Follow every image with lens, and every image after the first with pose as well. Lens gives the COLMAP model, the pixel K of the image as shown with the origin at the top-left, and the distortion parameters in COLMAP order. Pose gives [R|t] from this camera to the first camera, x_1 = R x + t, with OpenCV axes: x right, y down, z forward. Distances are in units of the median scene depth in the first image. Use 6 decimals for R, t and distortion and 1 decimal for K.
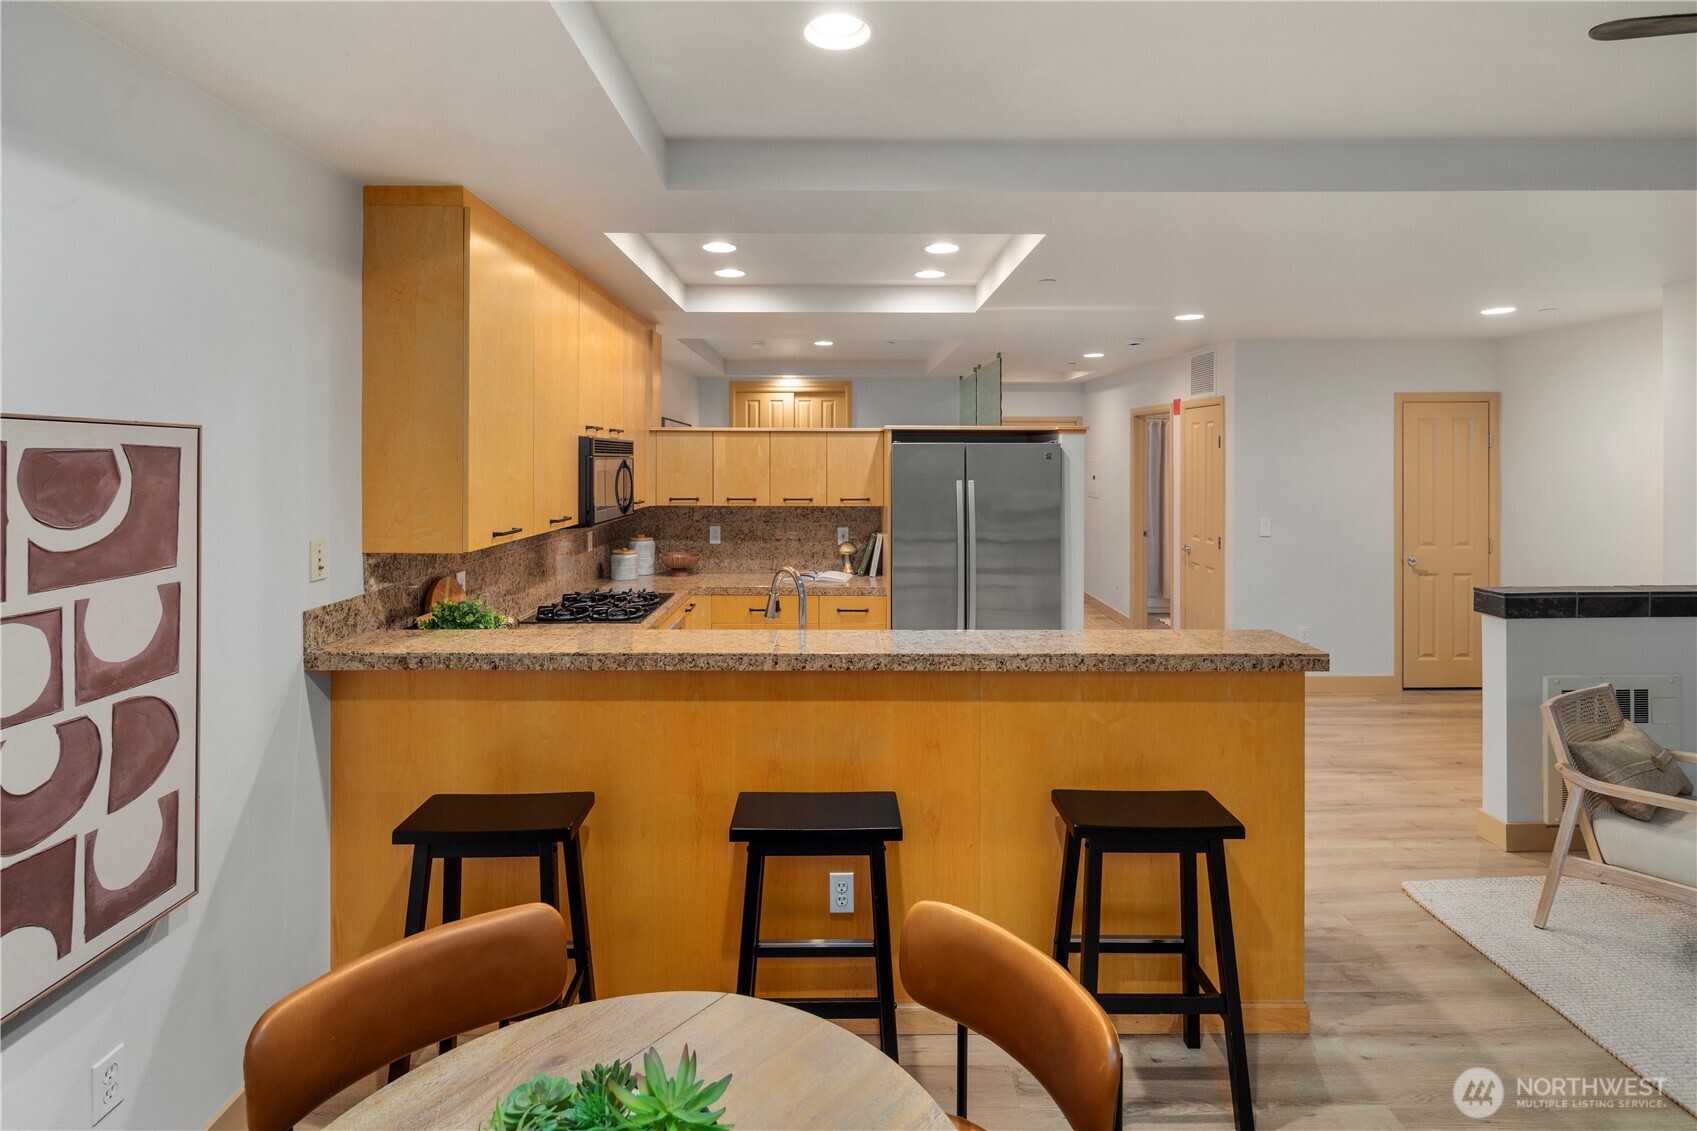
lens RADIAL K [[826.8, 0, 842.6], [0, 826.8, 463.1], [0, 0, 1]] dist [0.006821, -0.006191]
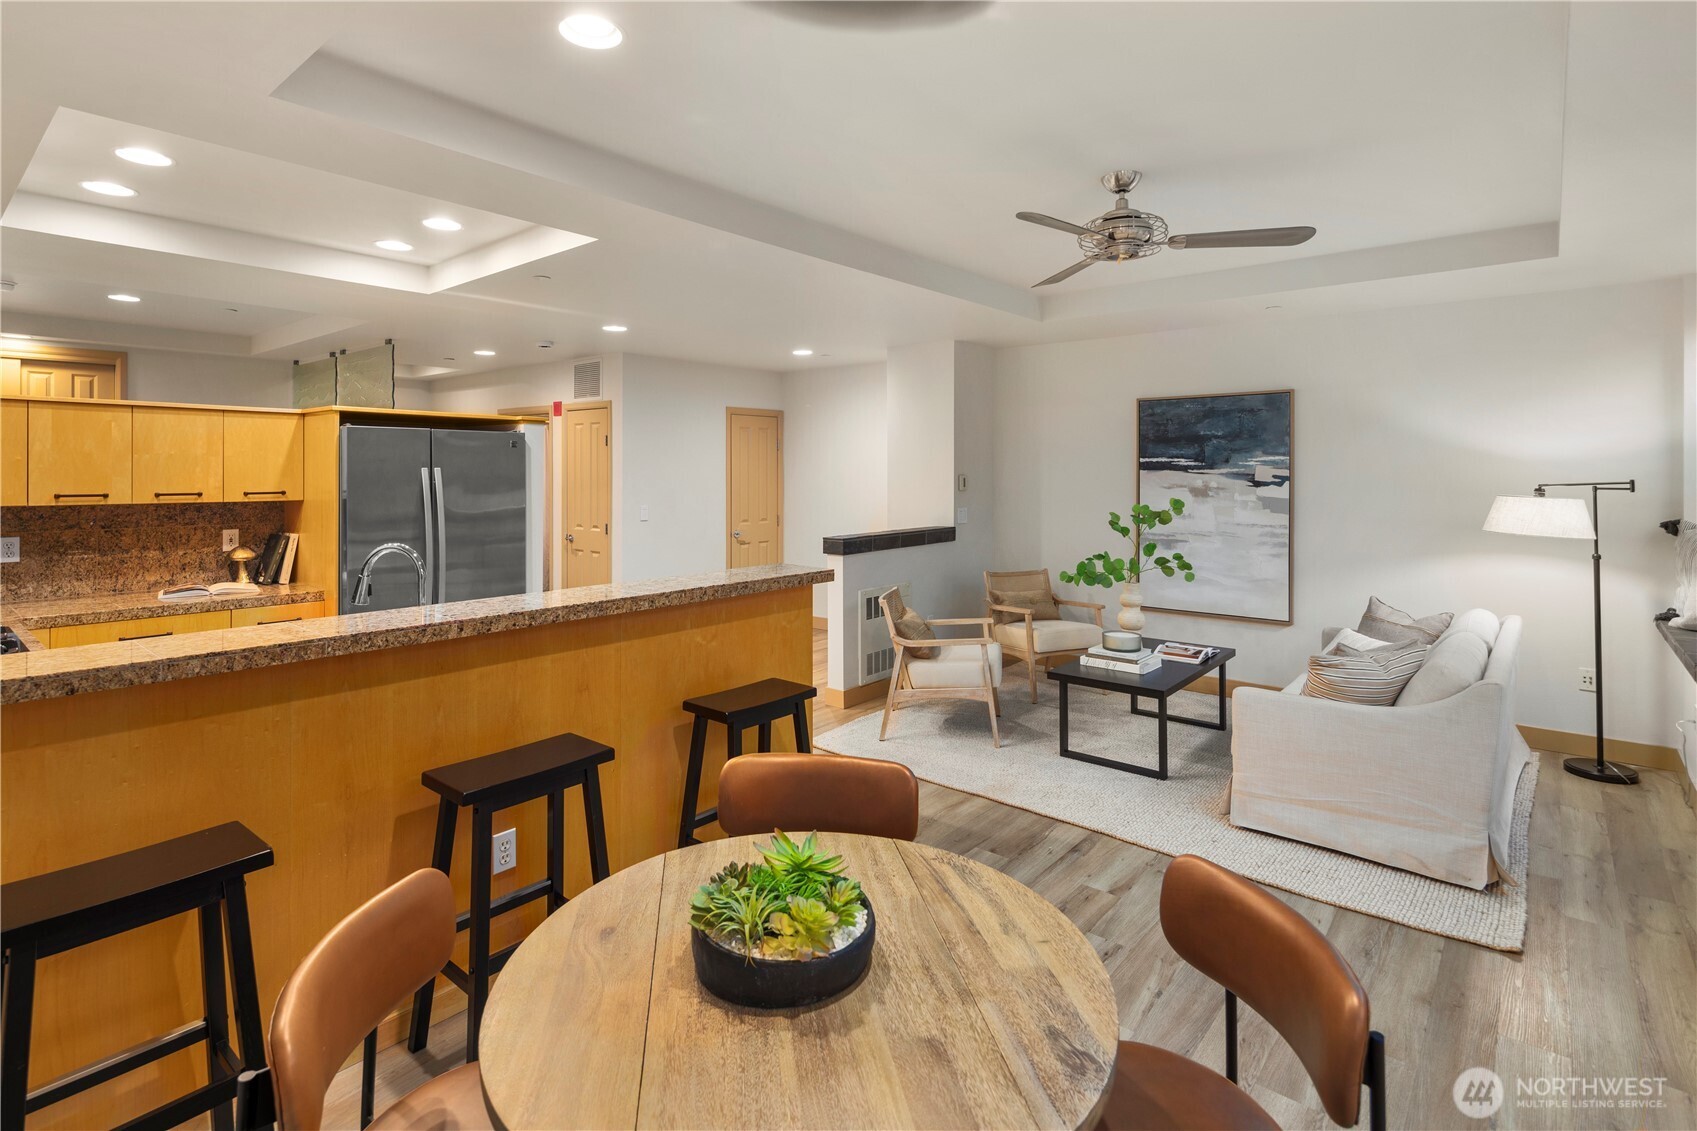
lens RADIAL K [[826.8, 0, 843.7], [0, 826.8, 472.8], [0, 0, 1]] dist [0.006821, -0.006191]
pose [[0.650111, -0.000816, 0.759839, -0.346570], [0.003800, 0.999990, -0.002178, 0.039509], [-0.759830, 0.004304, 0.650108, 0.013088]]
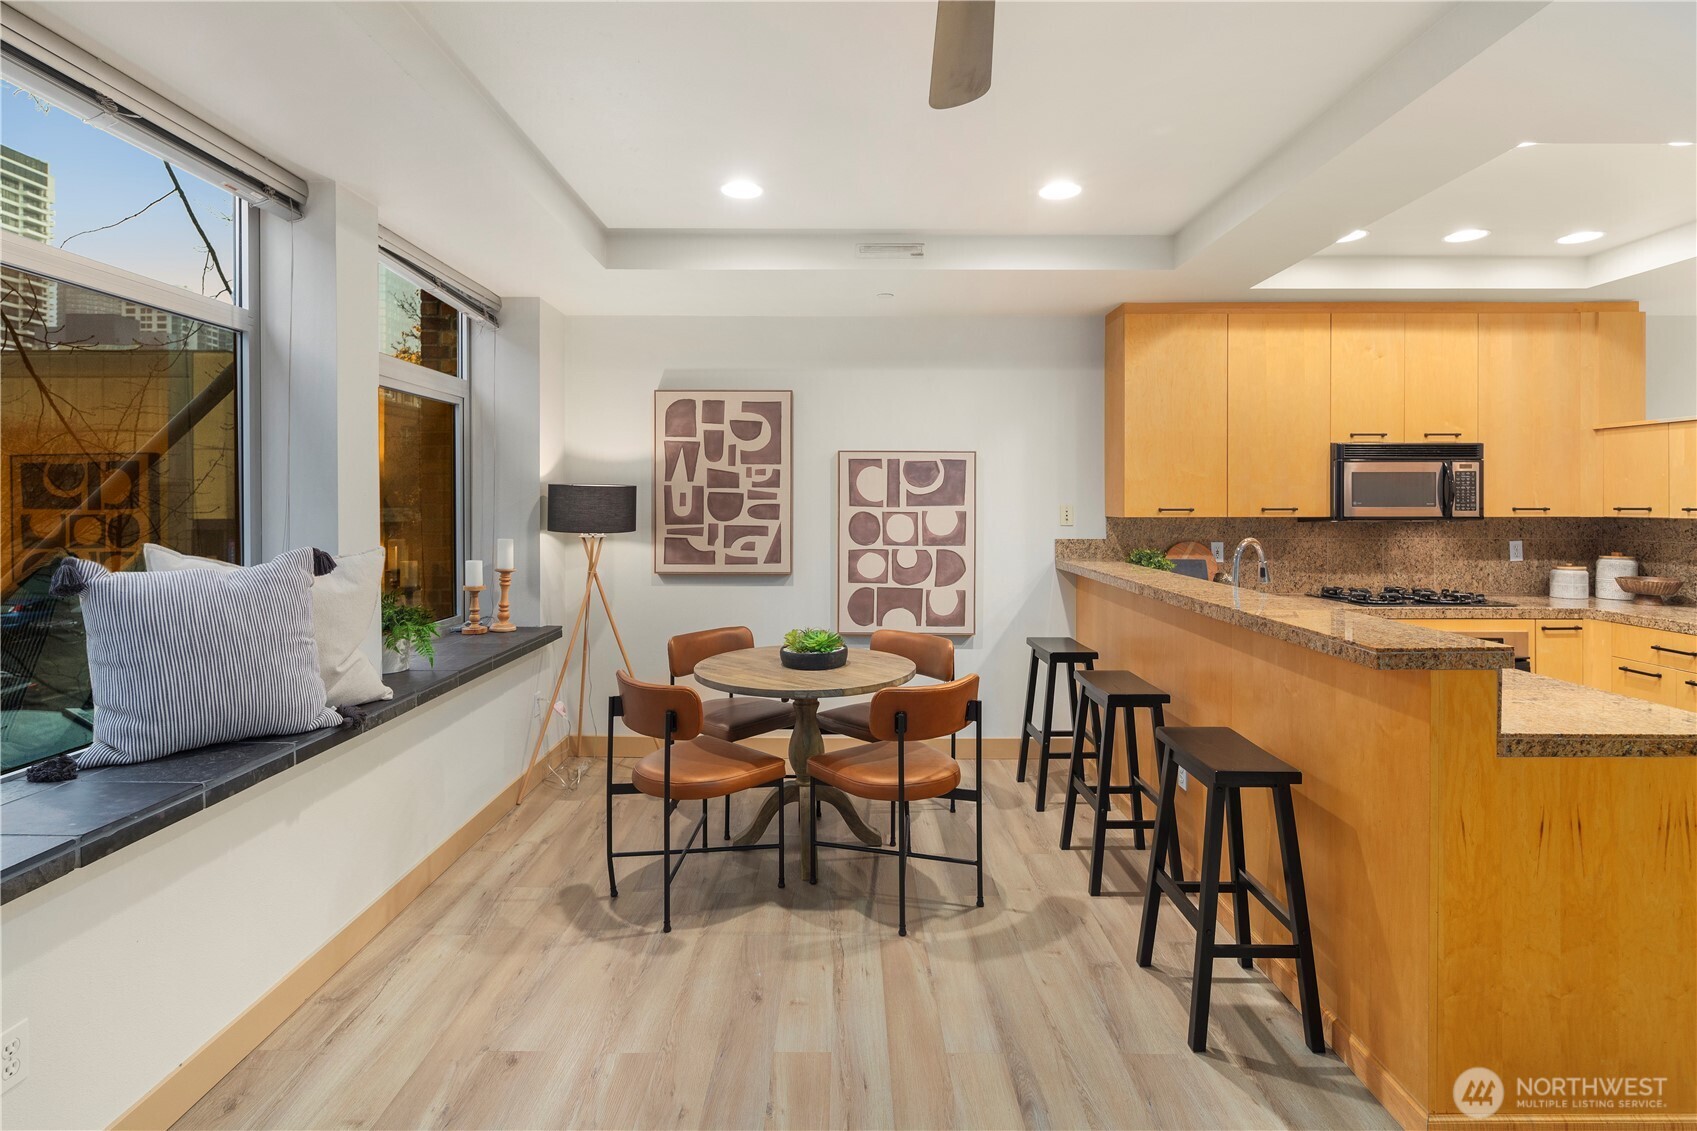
lens RADIAL K [[826.8, 0, 839.3], [0, 826.8, 505.8], [0, 0, 1]] dist [0.006821, -0.006191]
pose [[-0.013252, 0.003113, -0.999907, 0.913768], [-0.006092, 0.999976, 0.003194, 0.060237], [0.999894, 0.006134, -0.013232, 0.317148]]
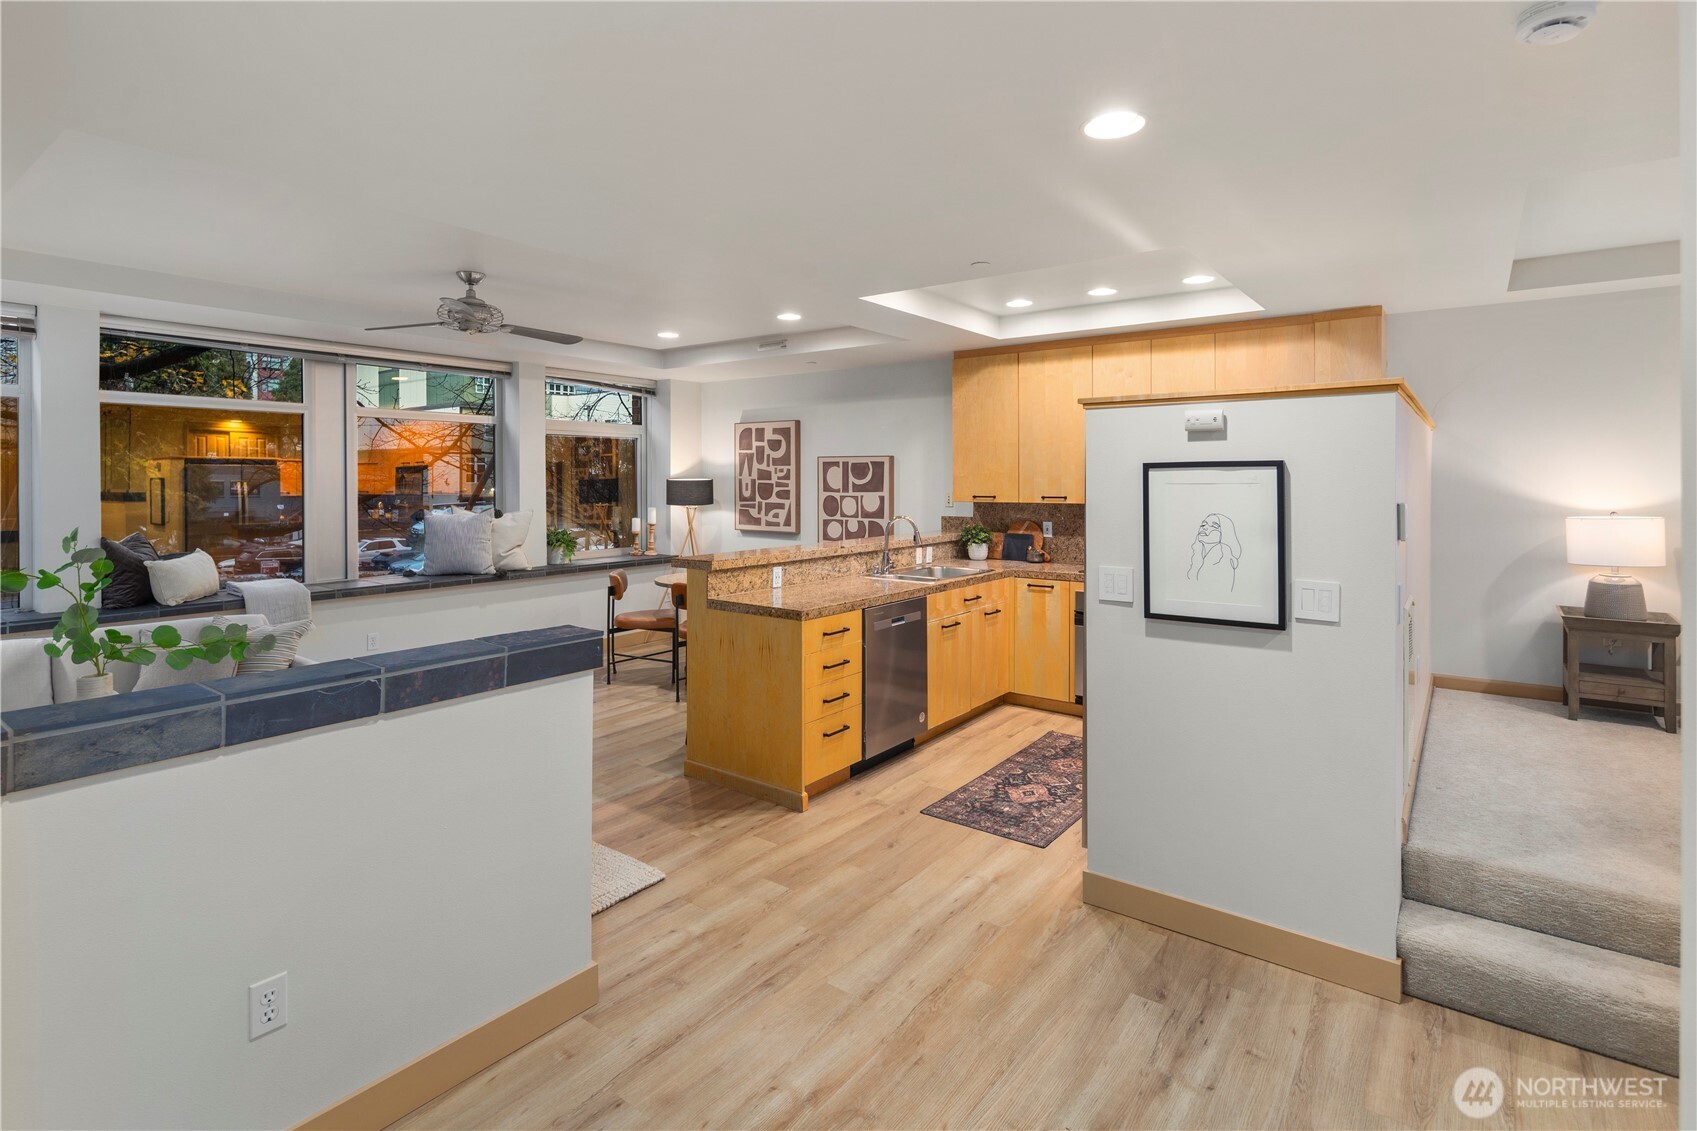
lens RADIAL K [[826.8, 0, 842.2], [0, 826.8, 483.1], [0, 0, 1]] dist [0.006821, -0.006191]
pose [[-0.609114, 0.004571, -0.793070, 1.219571], [-0.004587, 0.999946, 0.009287, 0.023676], [0.793069, 0.009294, -0.609060, 1.619274]]
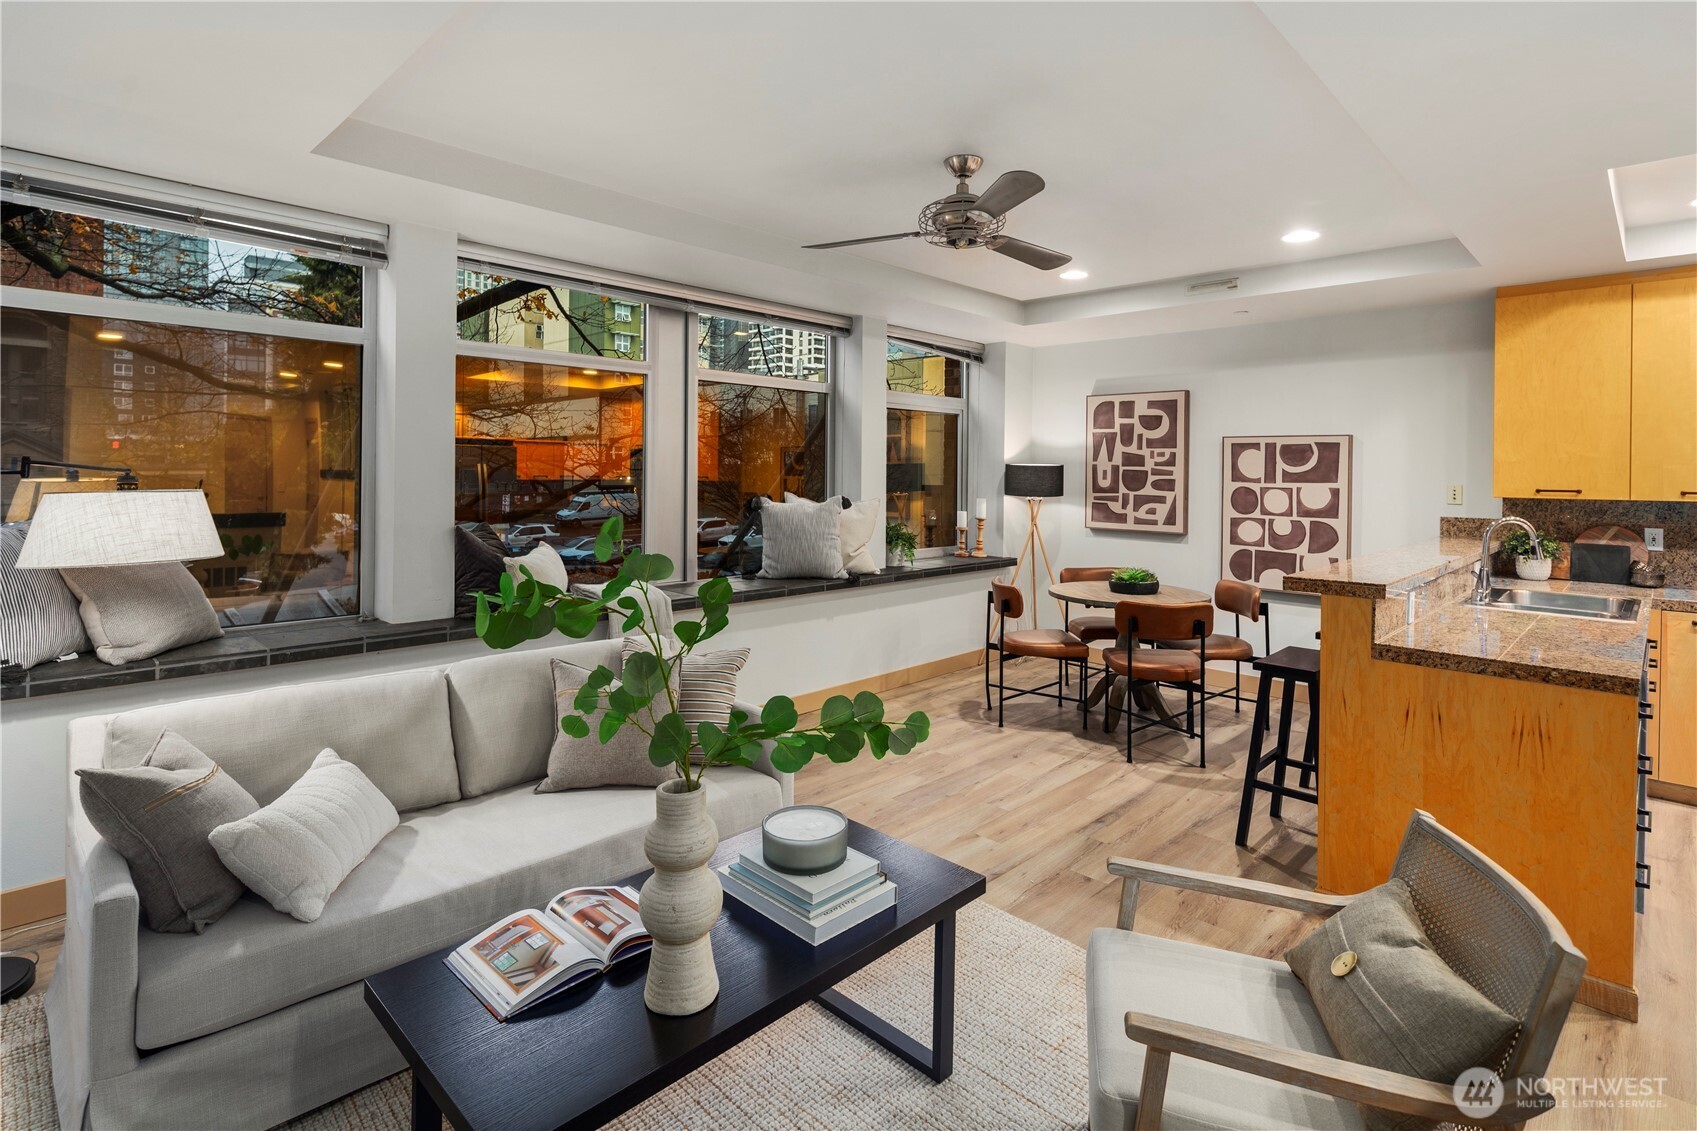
lens RADIAL K [[826.8, 0, 842.4], [0, 826.8, 475.0], [0, 0, 1]] dist [0.006821, -0.006191]
pose [[-0.709474, -0.004812, -0.704715, 1.274649], [-0.015660, 0.999837, 0.008938, 0.049085], [0.704558, 0.017377, -0.709434, 0.925440]]
